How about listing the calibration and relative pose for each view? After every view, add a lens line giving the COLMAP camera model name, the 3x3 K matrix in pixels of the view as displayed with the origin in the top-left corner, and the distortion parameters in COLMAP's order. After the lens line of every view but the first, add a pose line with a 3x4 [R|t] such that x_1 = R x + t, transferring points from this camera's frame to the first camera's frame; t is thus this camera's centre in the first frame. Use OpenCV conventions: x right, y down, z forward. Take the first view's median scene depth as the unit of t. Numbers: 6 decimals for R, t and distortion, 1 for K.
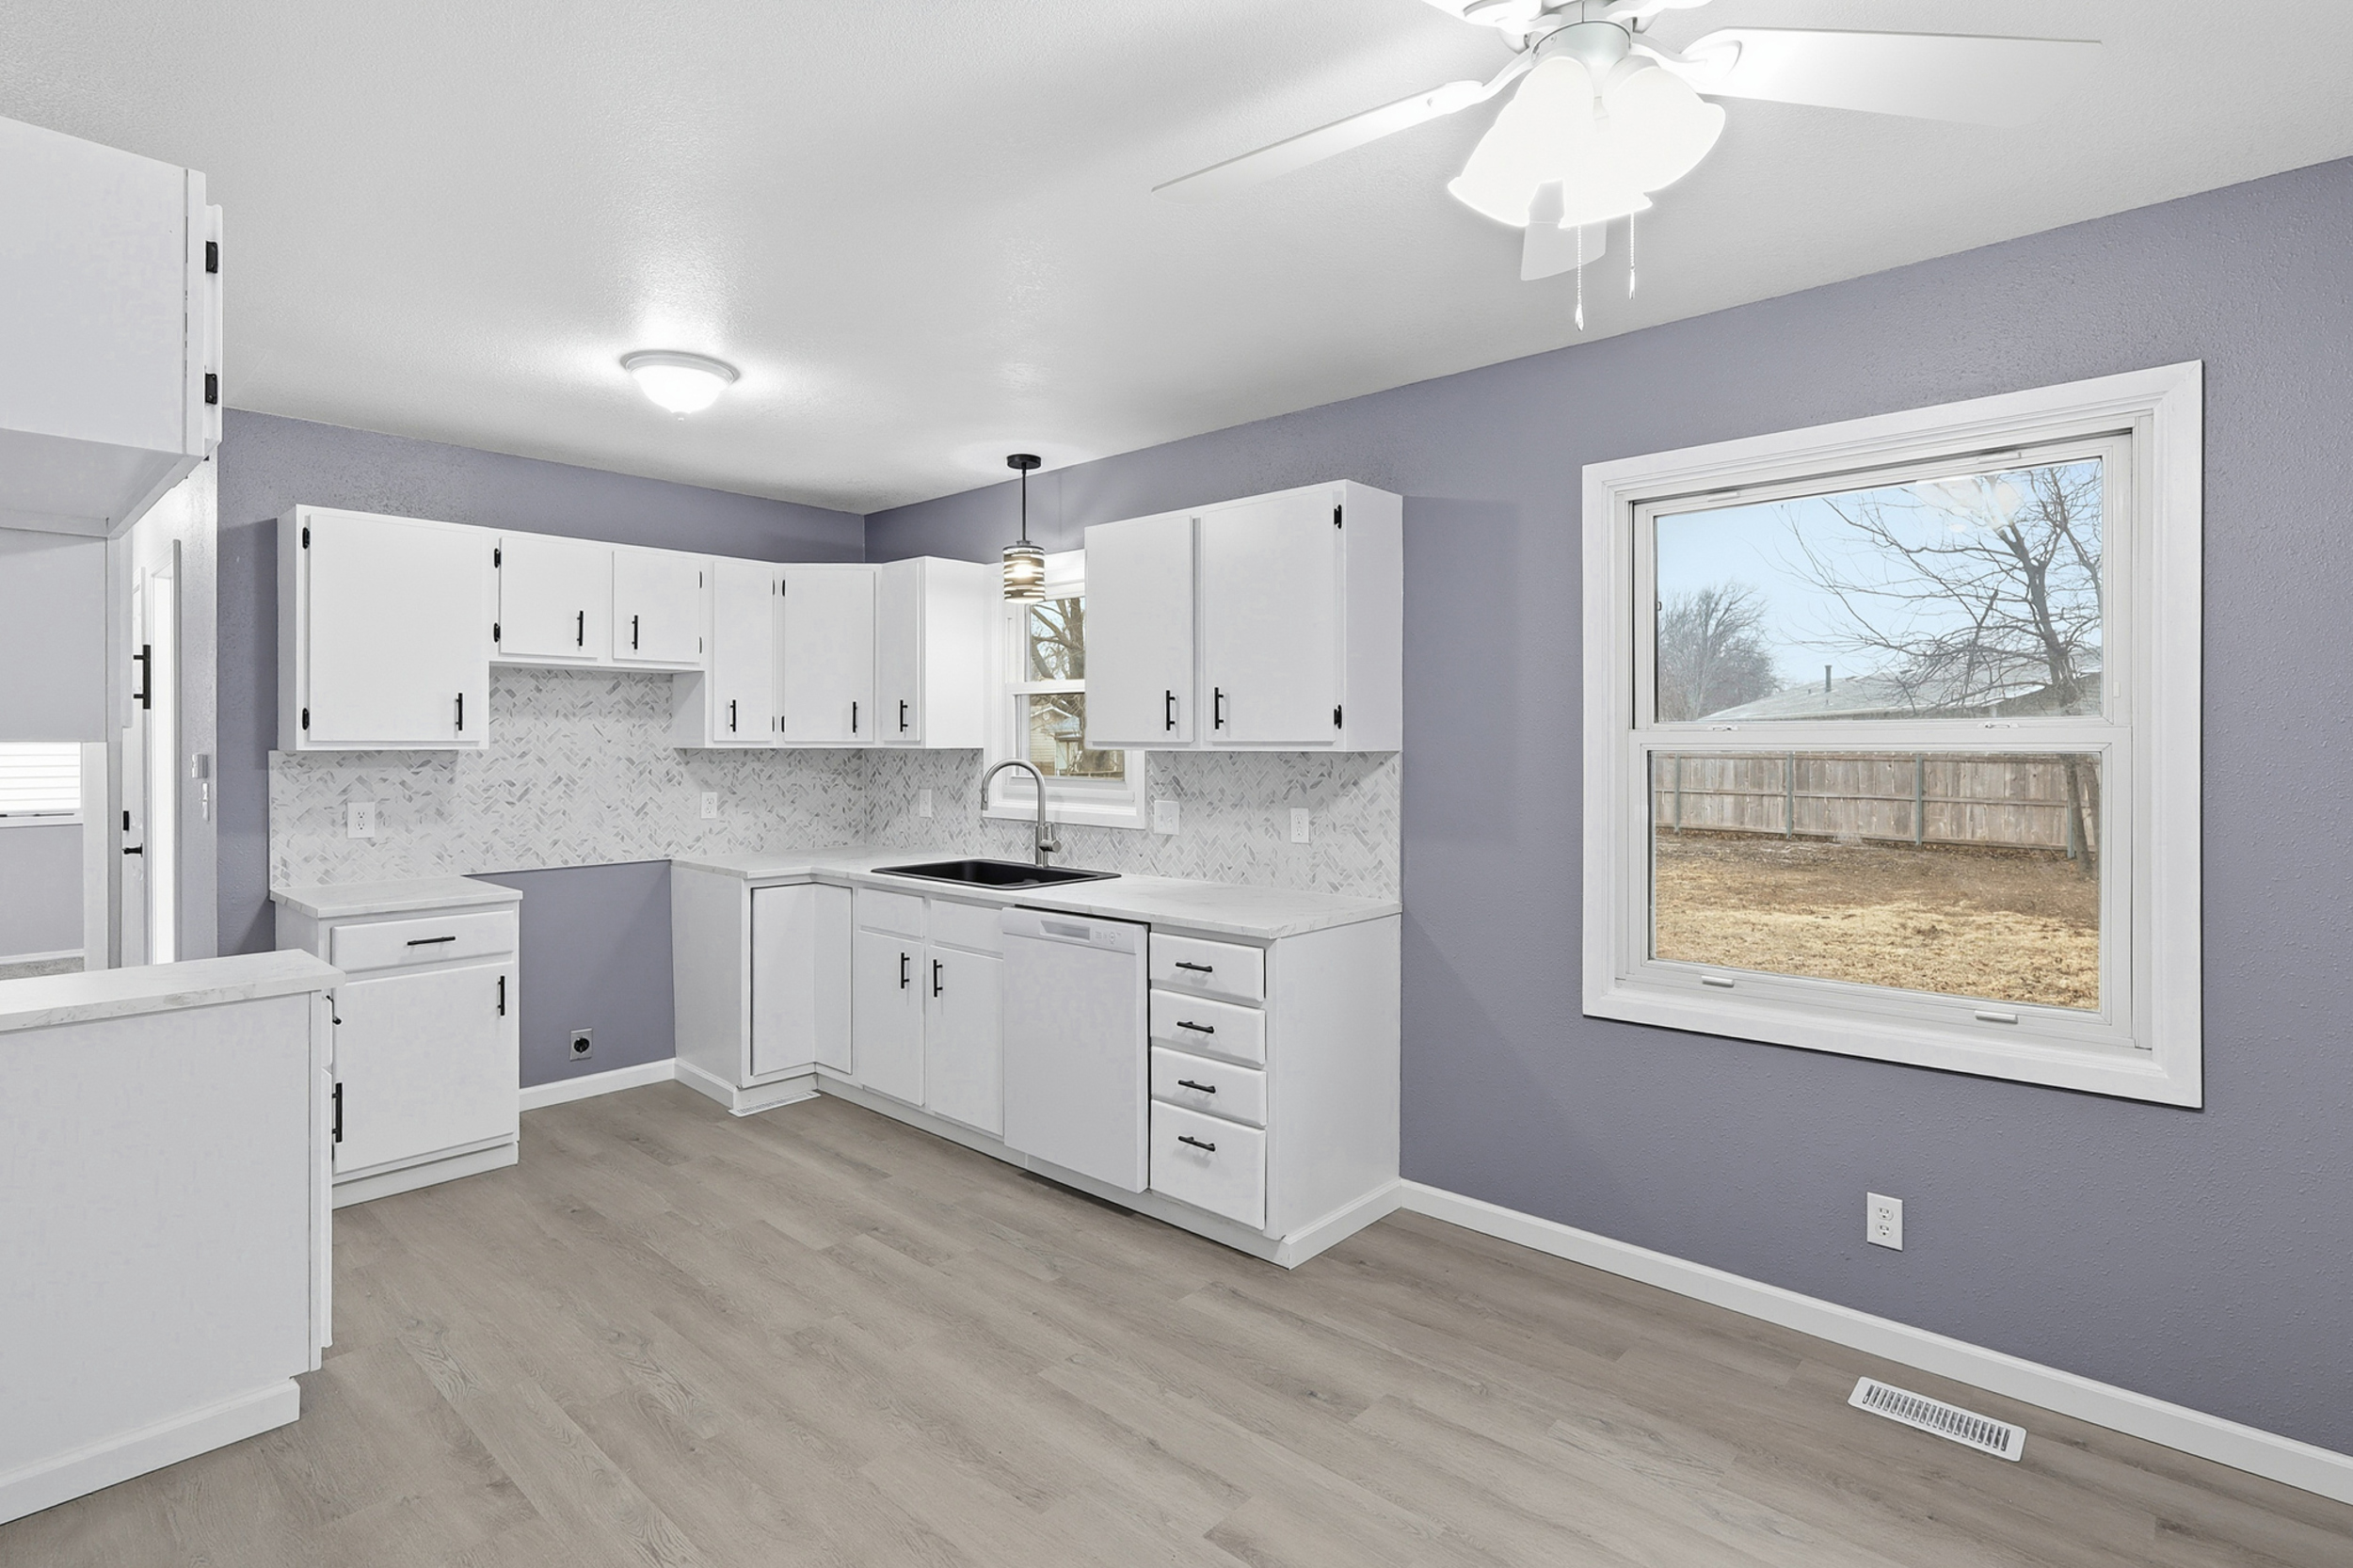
lens RADIAL K [[1135.6, 0, 1176.0], [0, 1135.6, 746.5], [0, 0, 1]] dist [-0.000027, -0.000122]
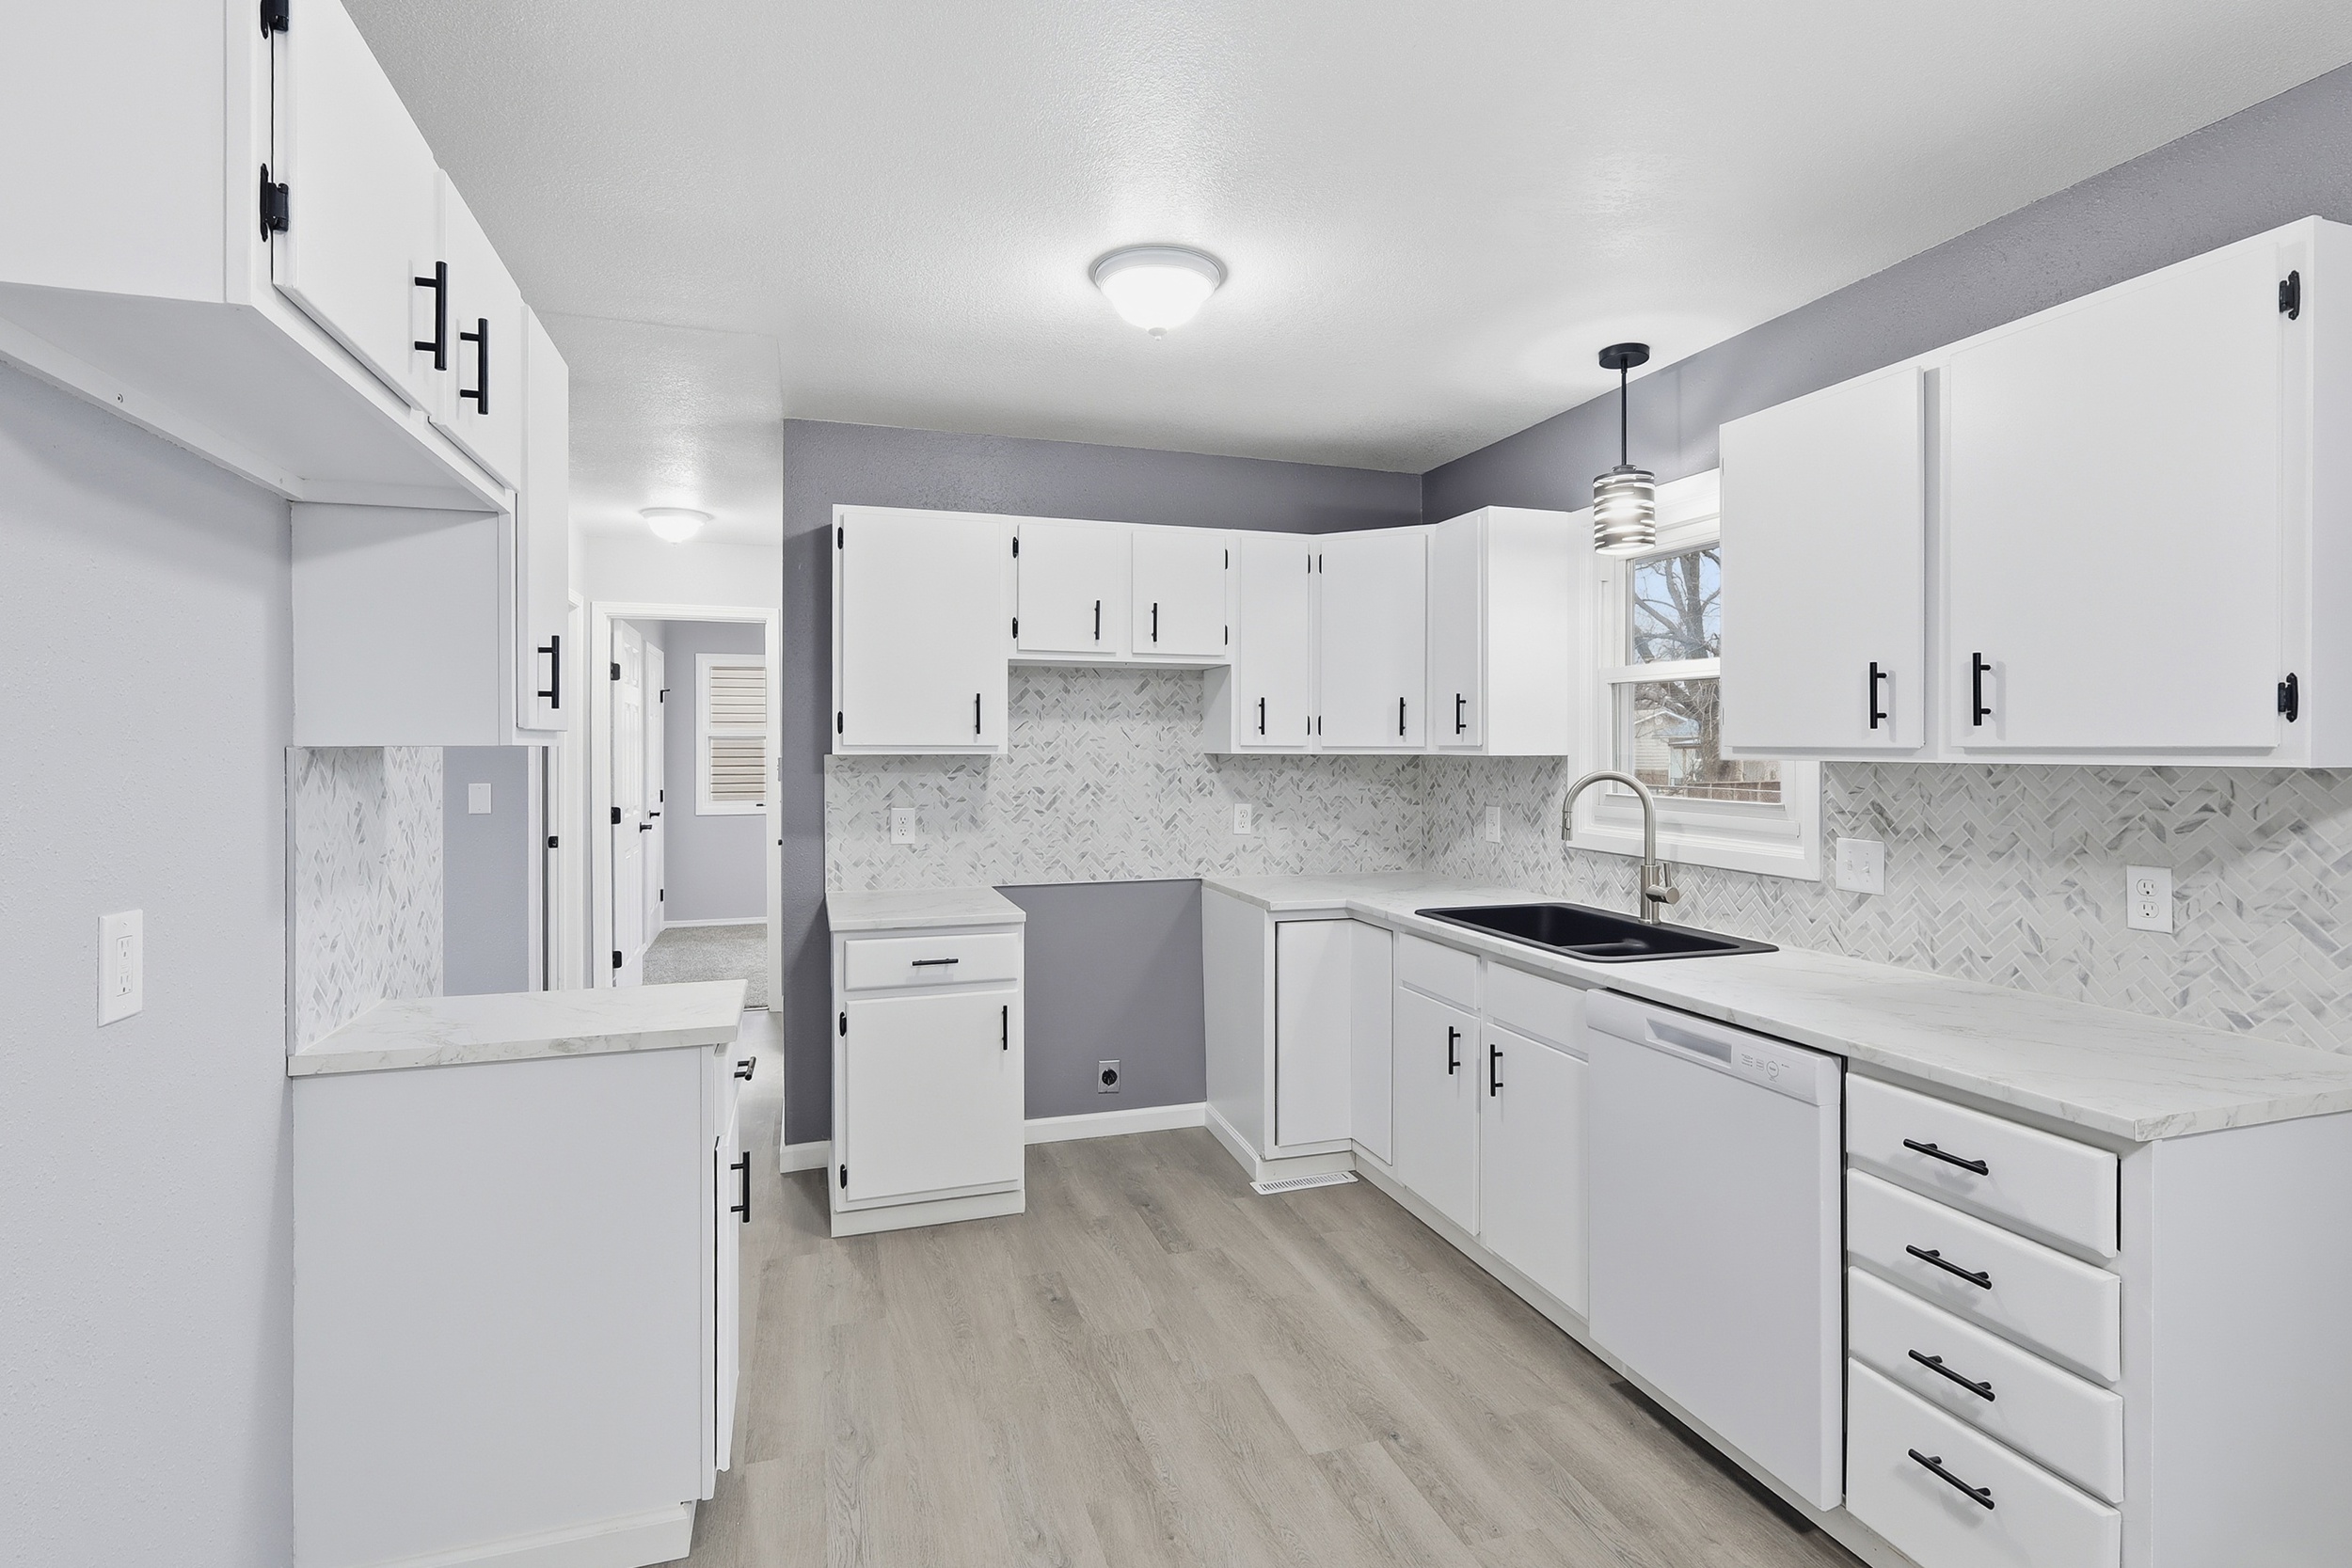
lens RADIAL K [[1135.1, 0, 1175.5], [0, 1135.1, 746.5], [0, 0, 1]] dist [-0.000027, -0.000122]
pose [[0.869794, 0.001428, -0.493413, -0.028521], [-0.003875, 0.999985, -0.003936, -0.000706], [0.493400, 0.005335, 0.869786, 0.256728]]
